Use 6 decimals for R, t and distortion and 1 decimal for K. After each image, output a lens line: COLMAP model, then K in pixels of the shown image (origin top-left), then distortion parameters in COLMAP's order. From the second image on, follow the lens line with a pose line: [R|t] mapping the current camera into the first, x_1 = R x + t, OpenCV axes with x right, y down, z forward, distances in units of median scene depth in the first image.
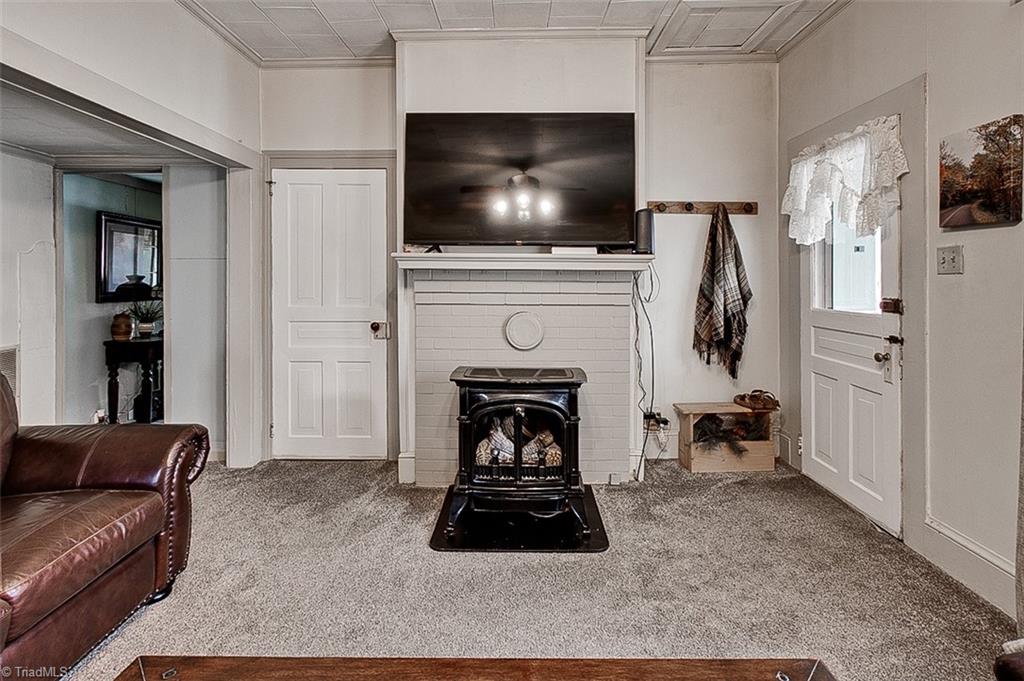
lens RADIAL K [[484.4, 0, 511.0], [0, 484.4, 284.8], [0, 0, 1]] dist [-0.001270, 0.000753]
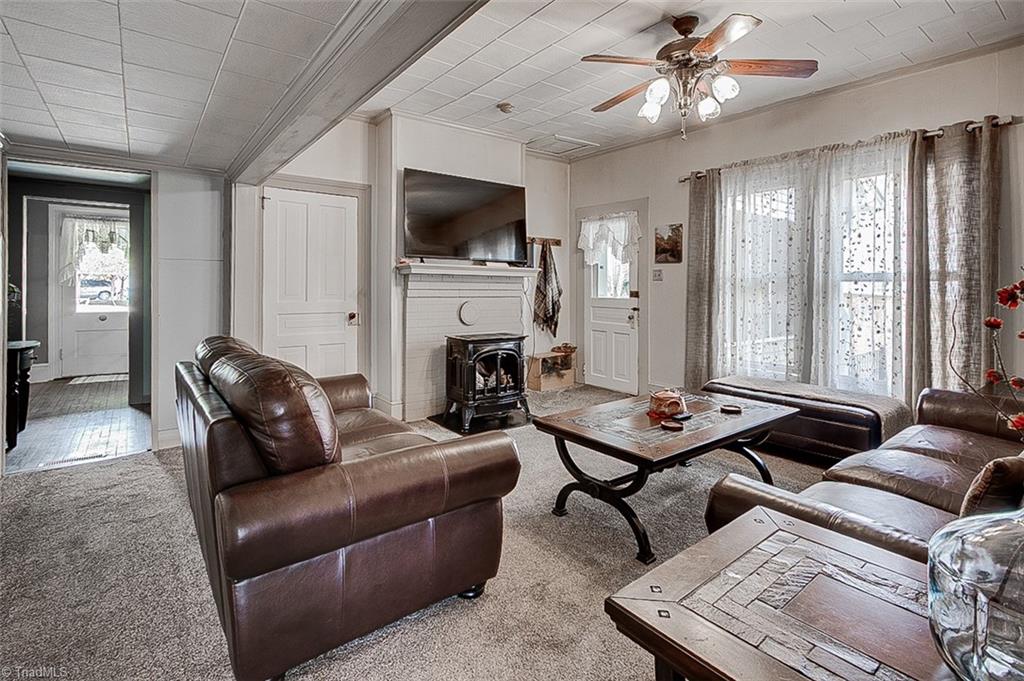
lens RADIAL K [[484.4, 0, 511.0], [0, 484.4, 284.8], [0, 0, 1]] dist [-0.001270, 0.000753]
pose [[0.791697, 0.004850, 0.610895, -0.839478], [-0.000655, 0.999975, -0.007091, 0.012176], [-0.610913, 0.005214, 0.791680, -0.354394]]
